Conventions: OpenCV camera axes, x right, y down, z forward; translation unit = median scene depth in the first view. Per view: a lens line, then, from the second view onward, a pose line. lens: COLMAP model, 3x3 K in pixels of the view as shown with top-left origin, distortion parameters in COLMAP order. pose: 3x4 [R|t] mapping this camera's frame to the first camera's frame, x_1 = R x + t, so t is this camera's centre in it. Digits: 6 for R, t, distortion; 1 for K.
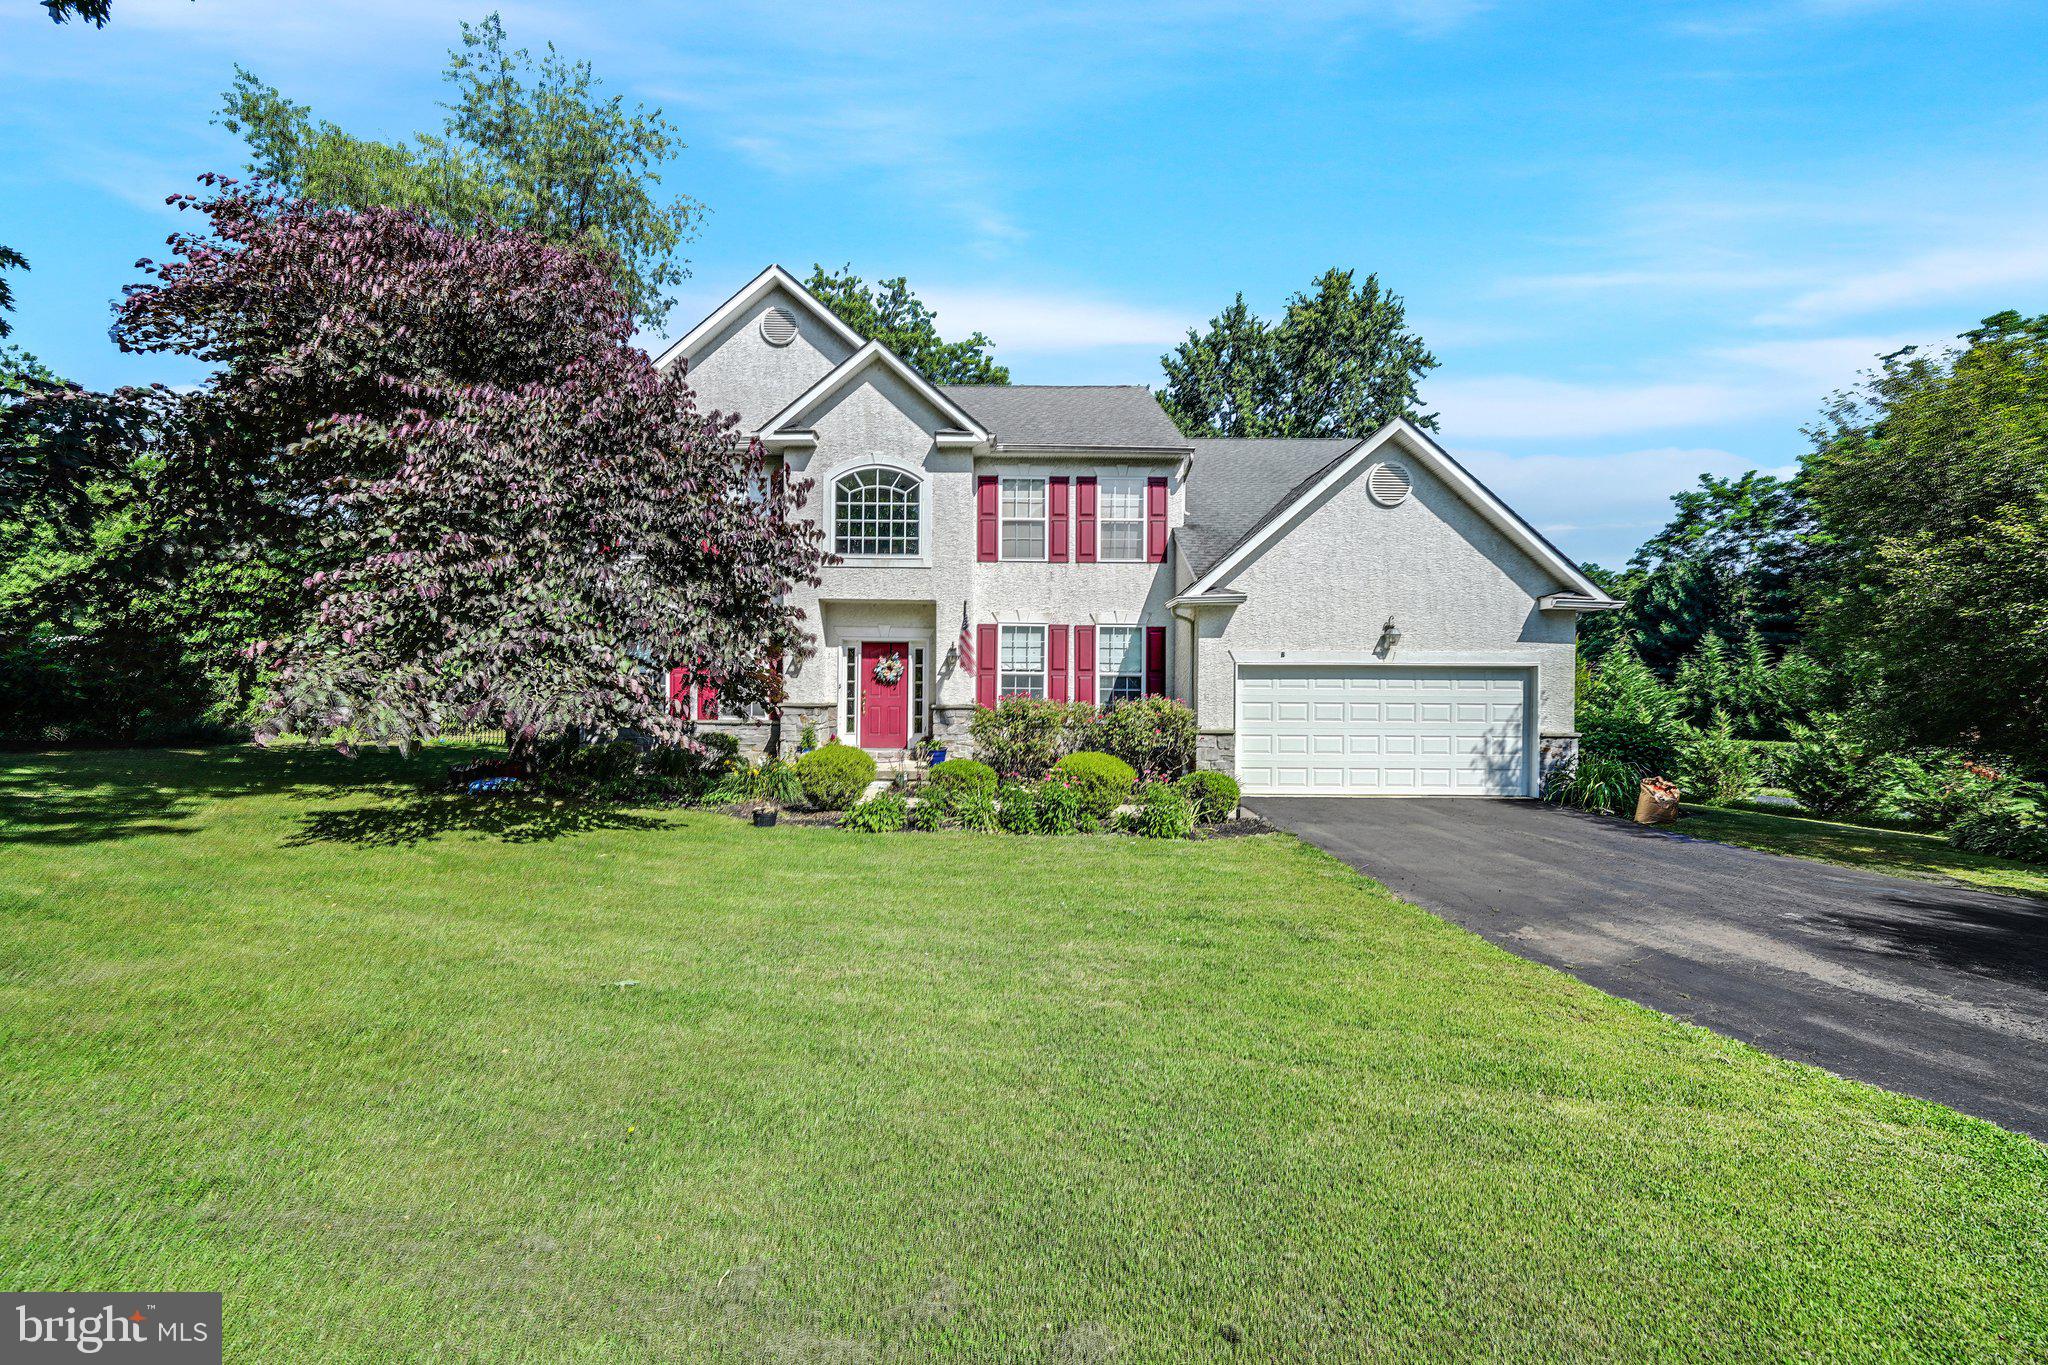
lens RADIAL K [[766.5, 0, 1025.6], [0, 766.5, 680.5], [0, 0, 1]] dist [0.000017, -0.000141]
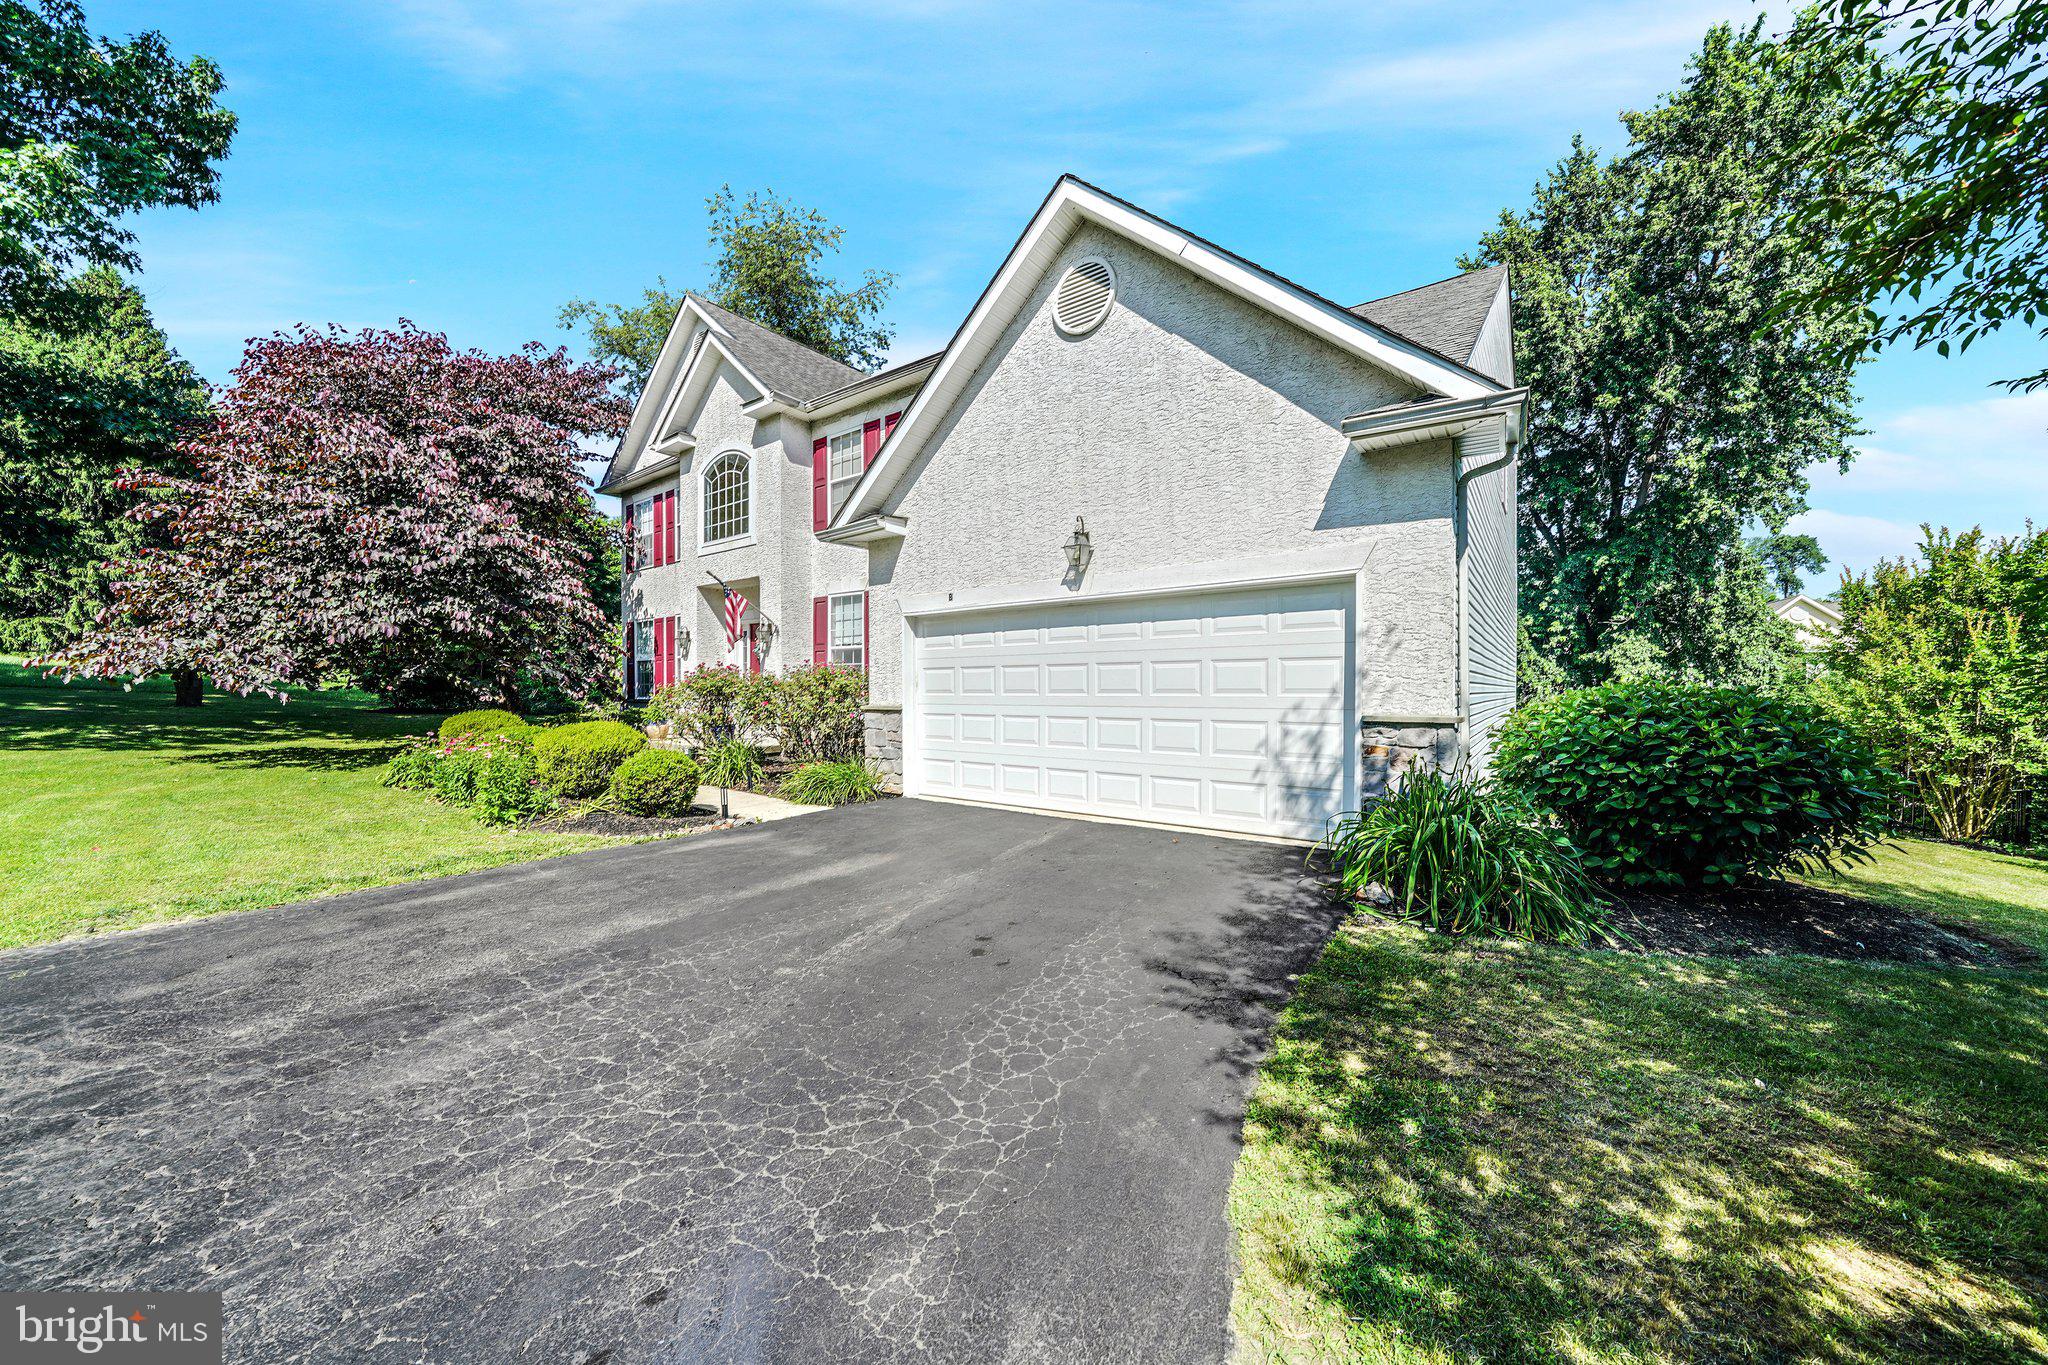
lens RADIAL K [[703.5, 0, 1013.0], [0, 703.5, 686.9], [0, 0, 1]] dist [-0.015438, 0.000041]
pose [[0.792205, -0.009207, -0.610186, 0.662724], [0.005771, 0.999954, -0.007596, 0.044739], [0.610228, 0.002496, 0.792222, 0.465368]]
